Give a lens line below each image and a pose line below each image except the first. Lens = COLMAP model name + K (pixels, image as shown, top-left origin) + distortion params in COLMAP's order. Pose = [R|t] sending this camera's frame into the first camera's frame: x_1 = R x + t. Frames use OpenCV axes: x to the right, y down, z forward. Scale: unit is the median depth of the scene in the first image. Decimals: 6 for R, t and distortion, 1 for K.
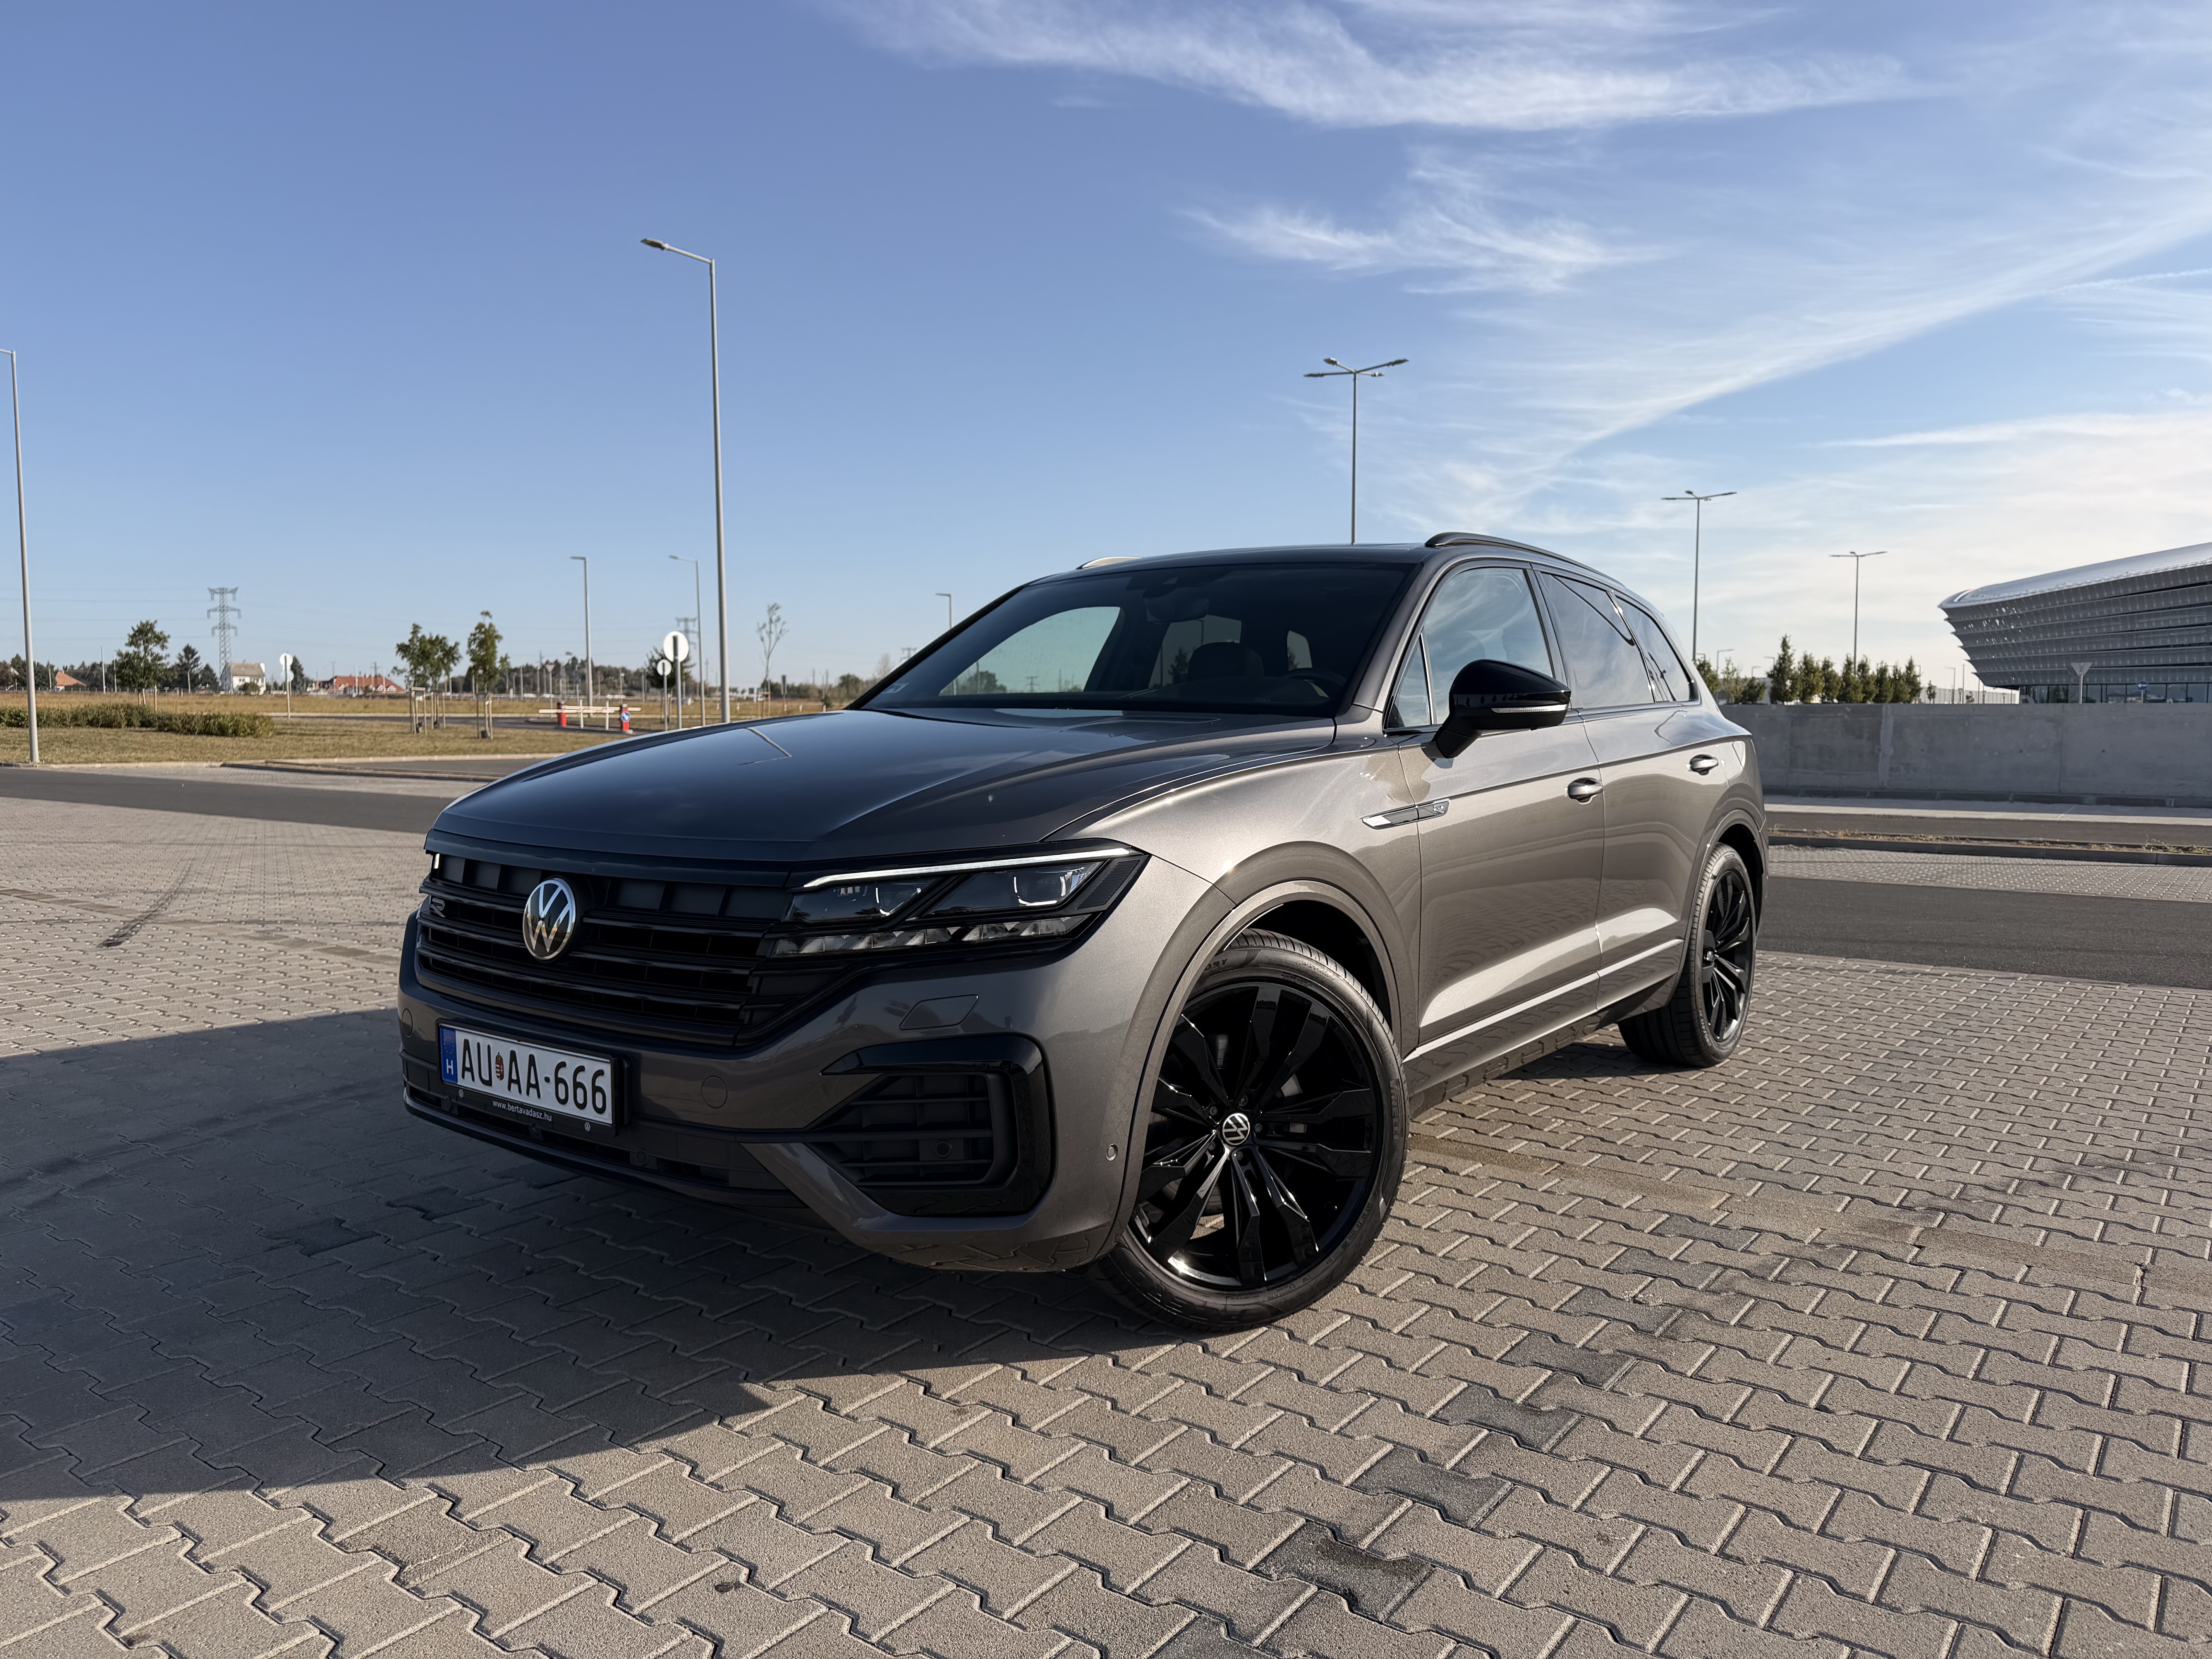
lens RADIAL K [[1540.7, 0, 1110.3], [0, 1540.7, 835.3], [0, 0, 1]] dist [0.000930, -0.002340]
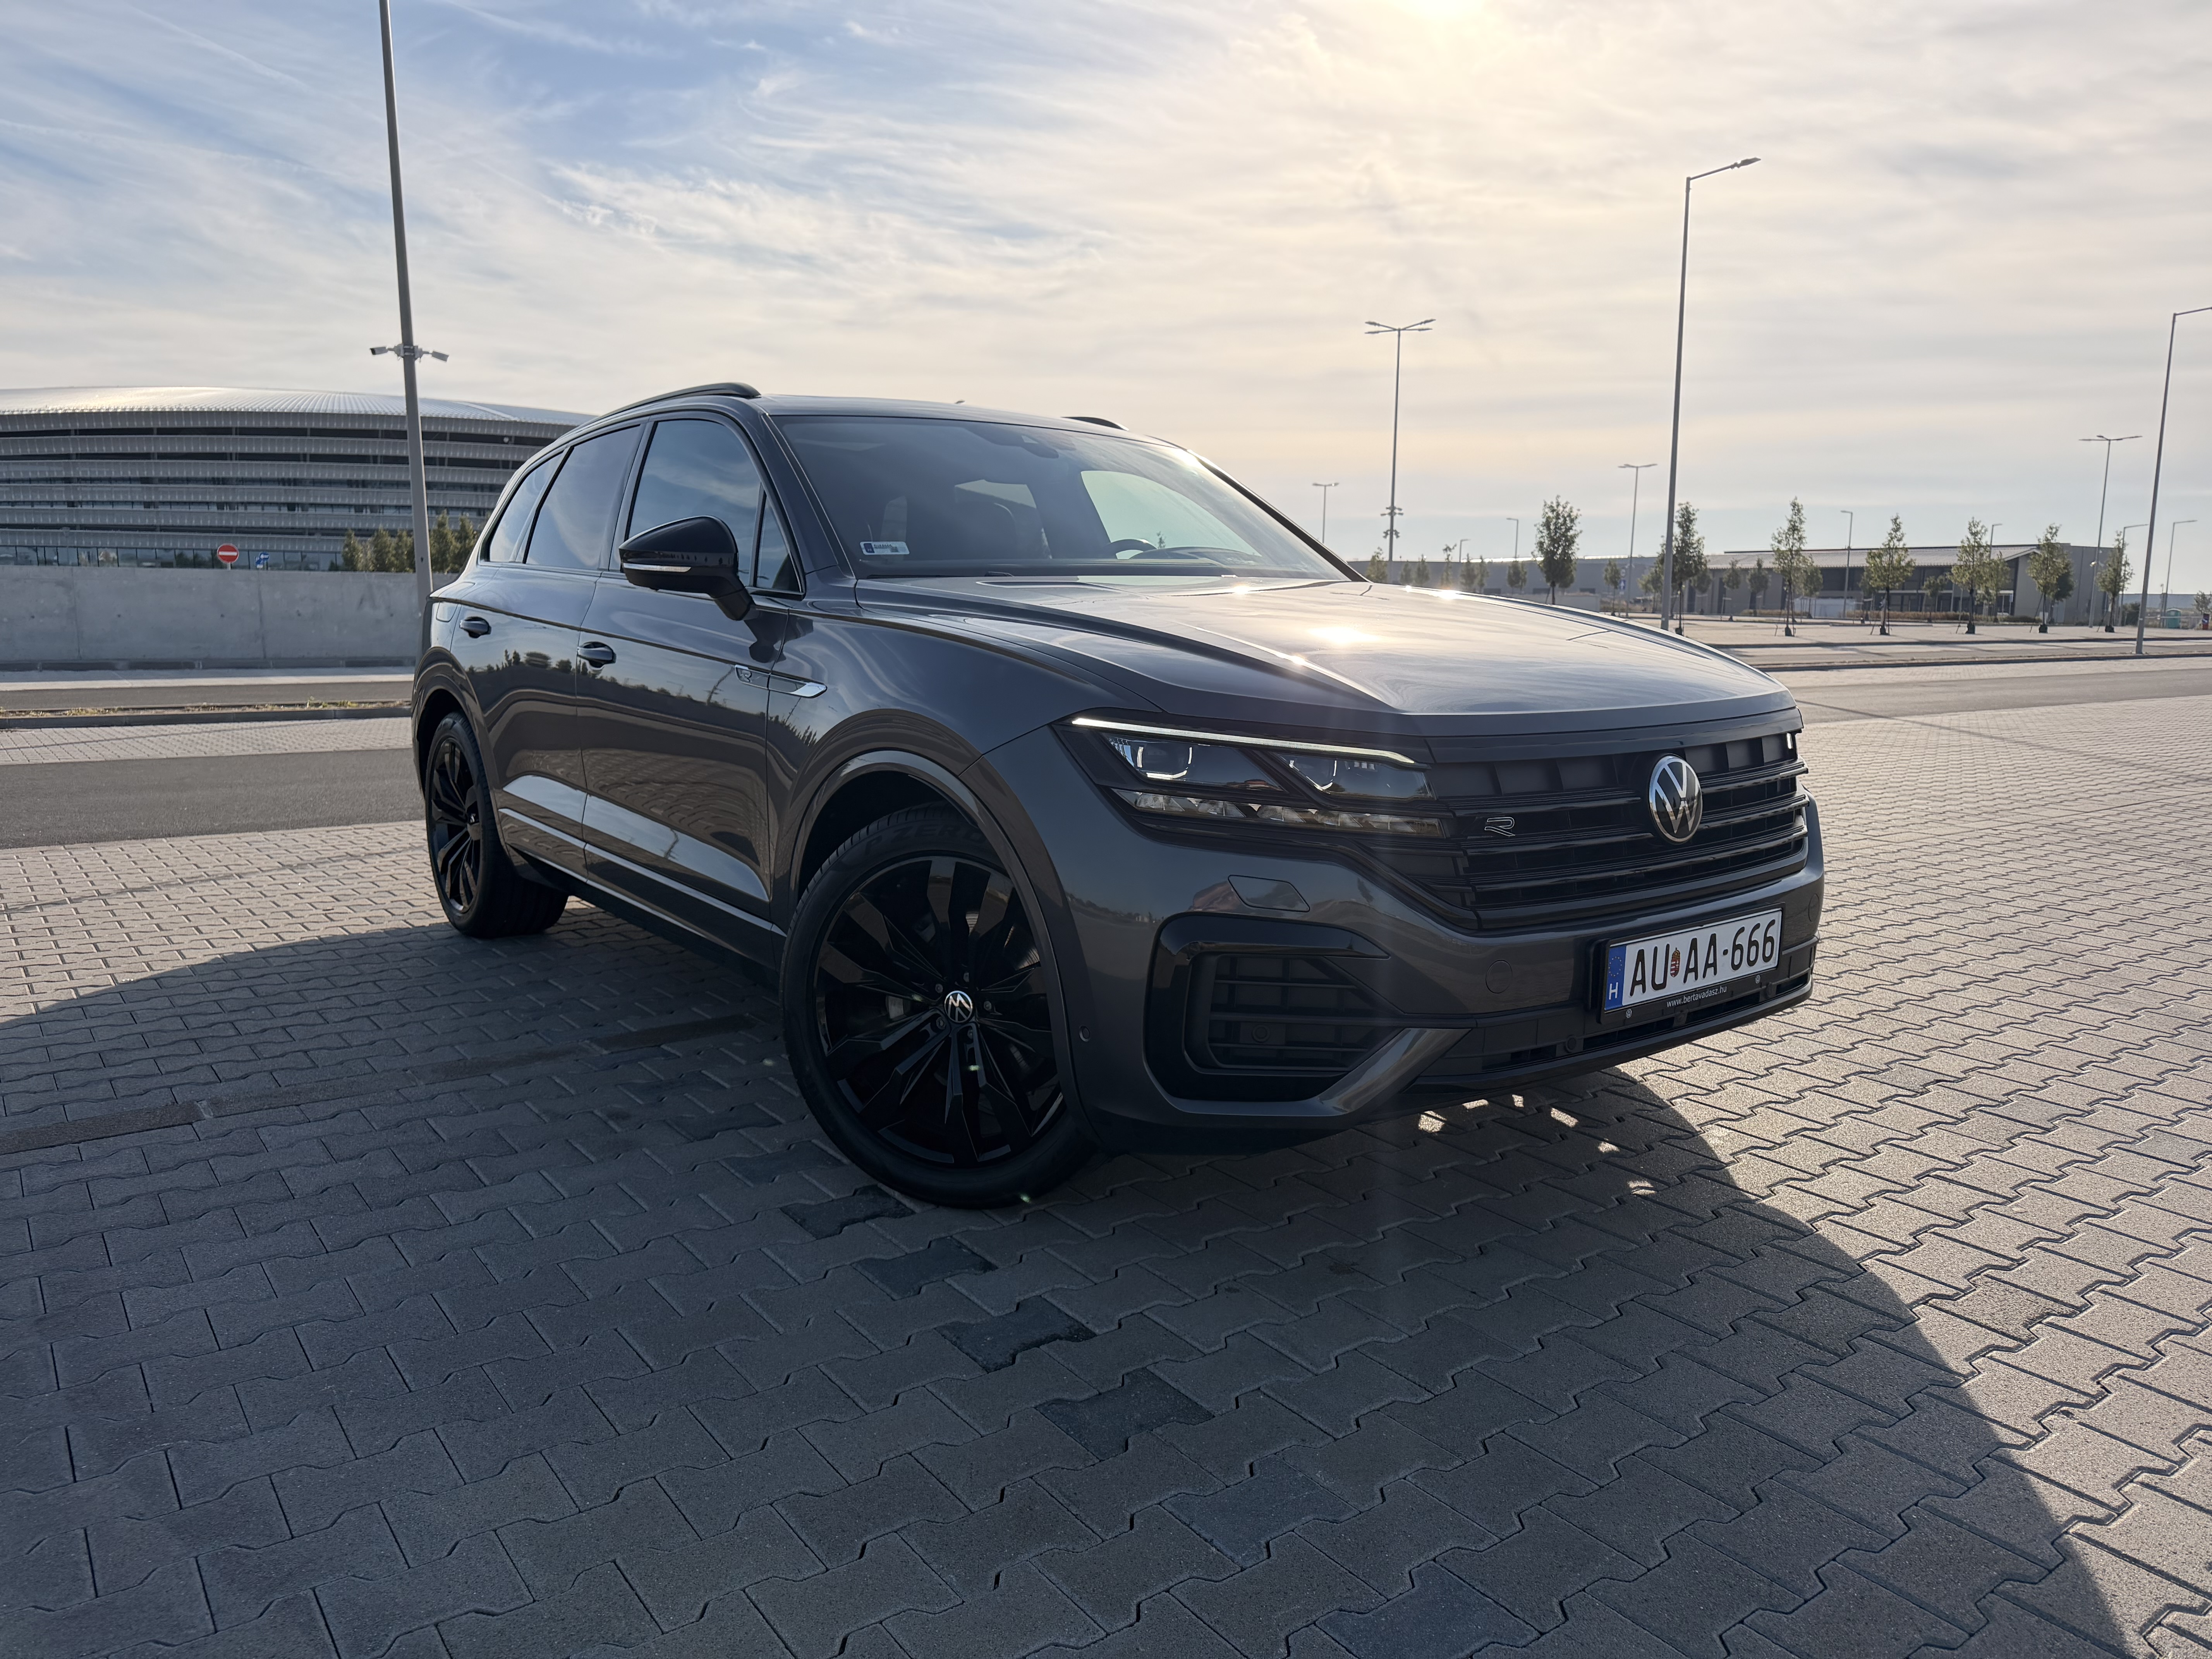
lens RADIAL K [[1540.7, 0, 1110.3], [0, 1540.7, 835.3], [0, 0, 1]] dist [0.000930, -0.002340]
pose [[0.276732, -0.148842, 0.949350, -1.343694], [0.065458, 0.988557, 0.135908, -0.075101], [-0.958715, 0.024532, 0.283308, 1.040725]]
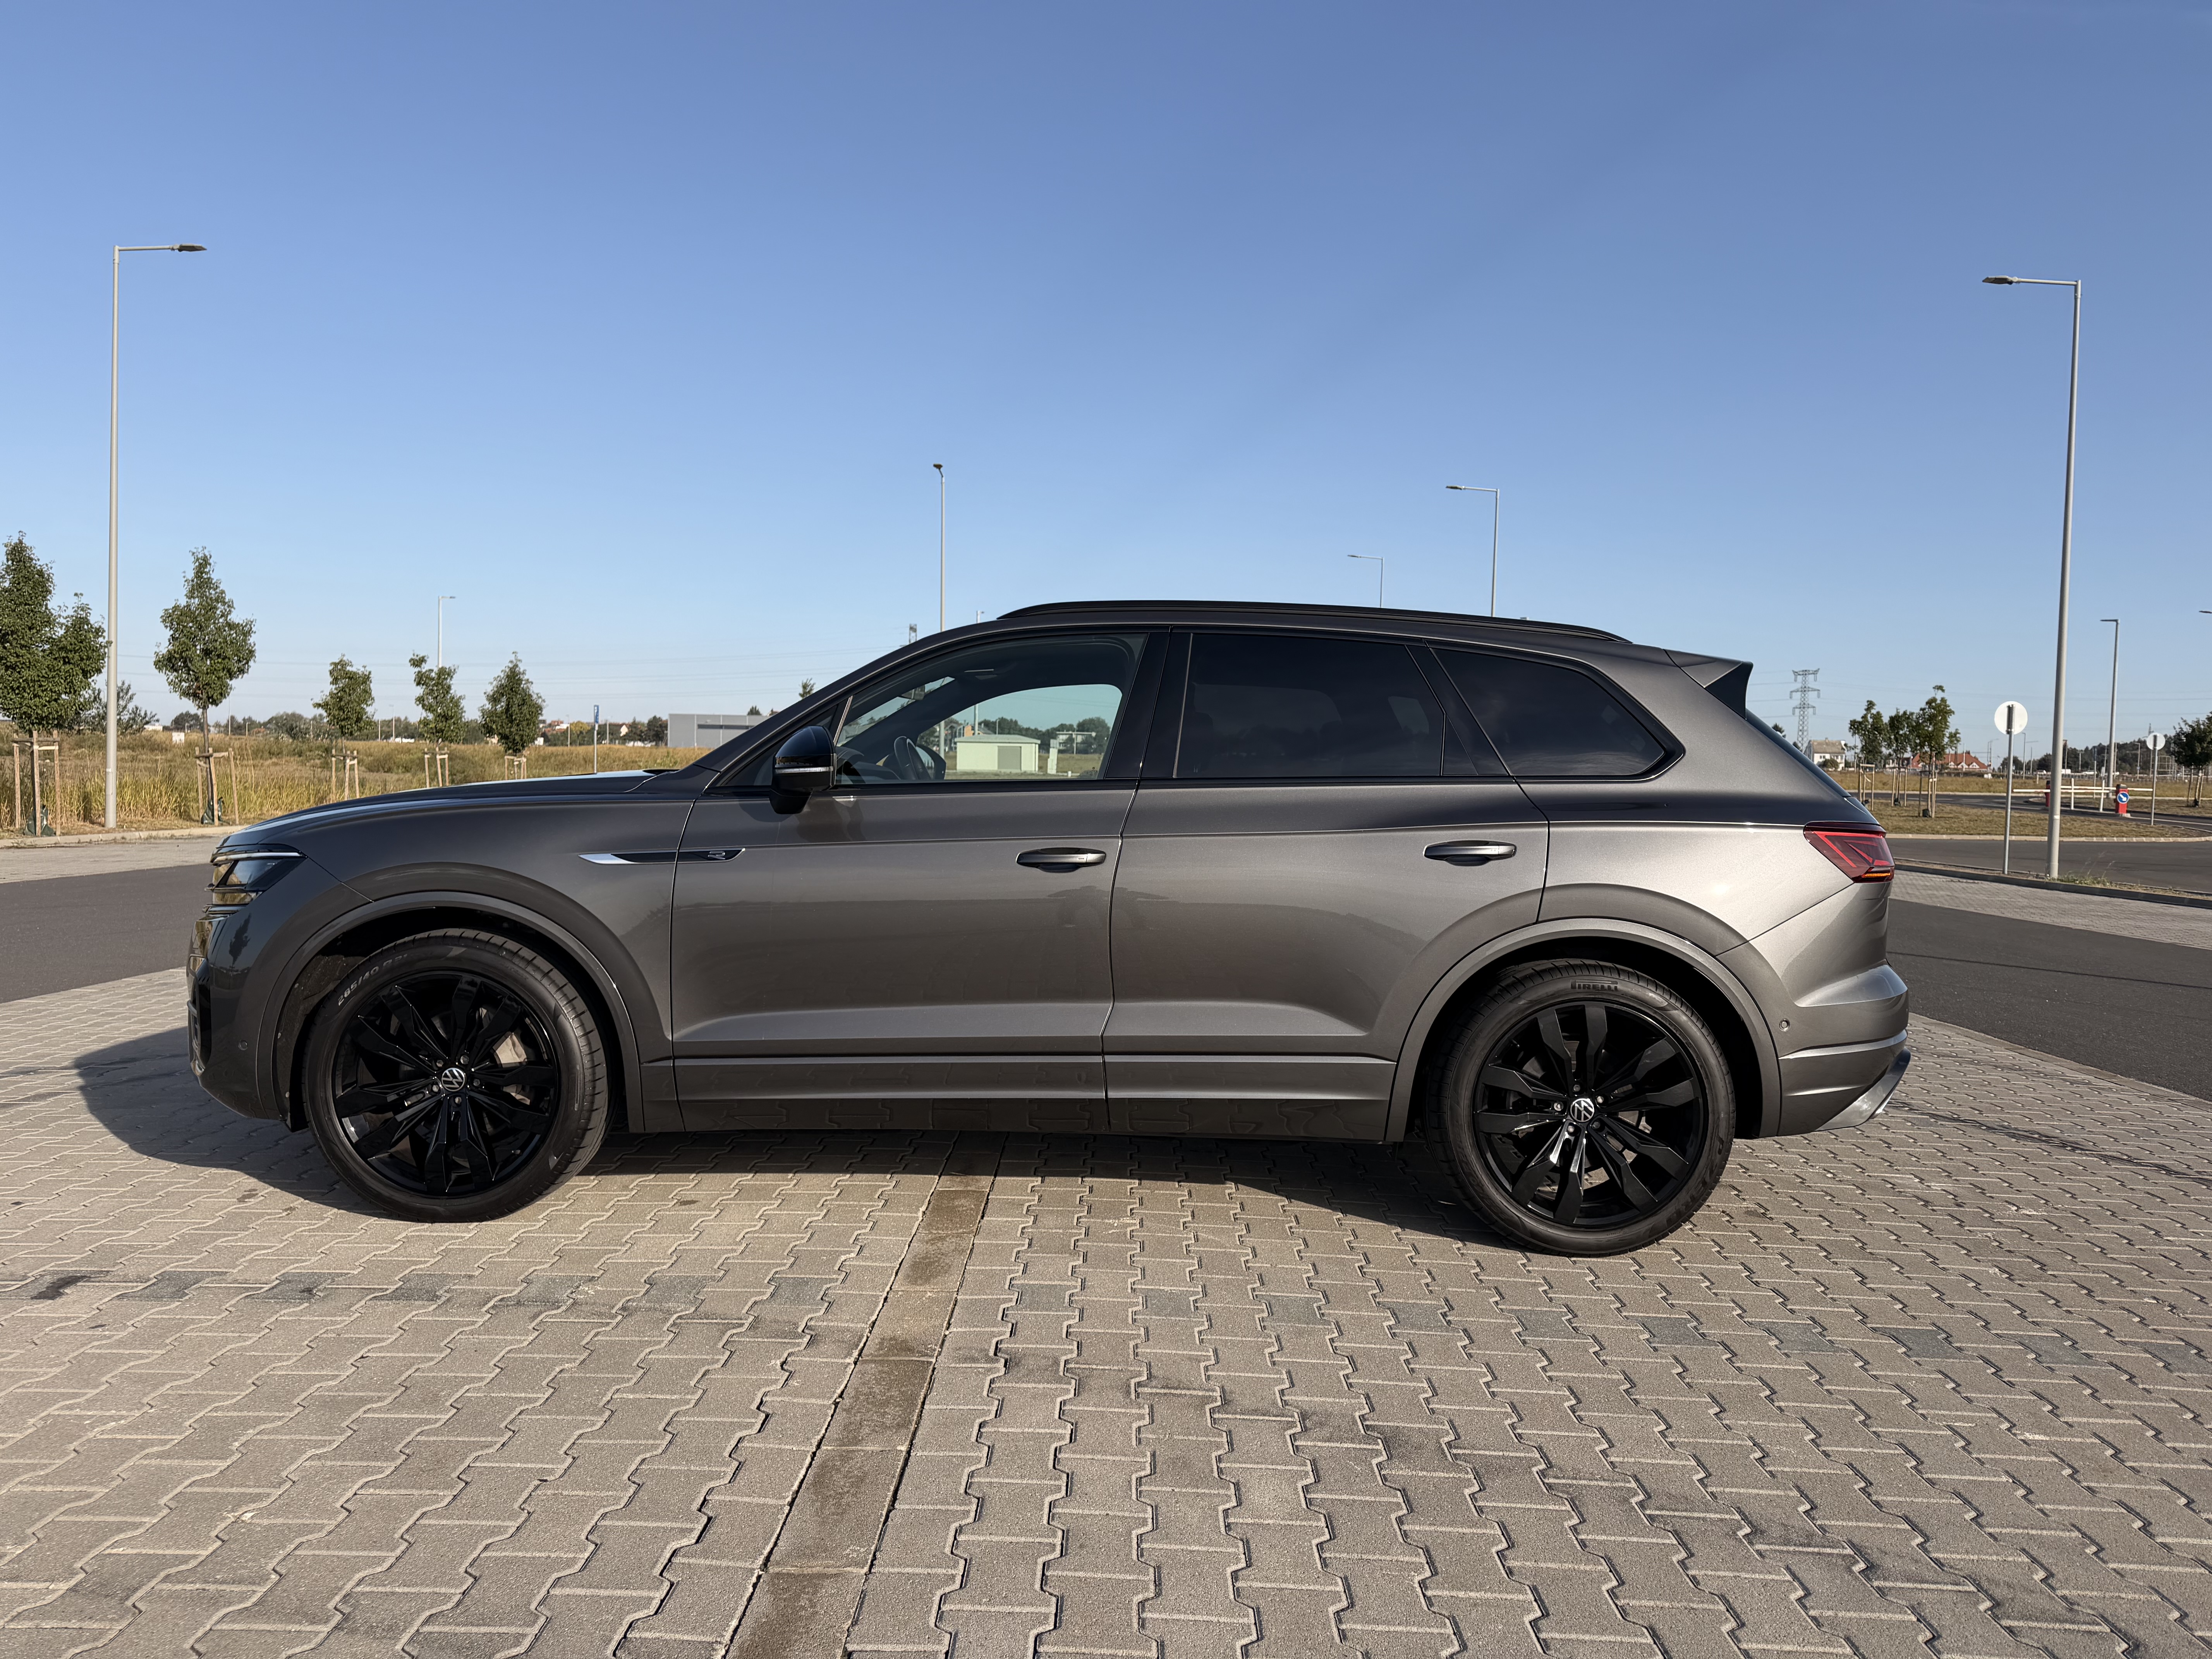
lens RADIAL K [[1540.7, 0, 1110.3], [0, 1540.7, 835.3], [0, 0, 1]] dist [0.000930, -0.002340]
pose [[0.577714, 0.042278, -0.815144, 2.528277], [-0.082509, 0.996567, -0.006789, -0.109586], [0.812059, 0.071179, 0.579219, 1.093509]]
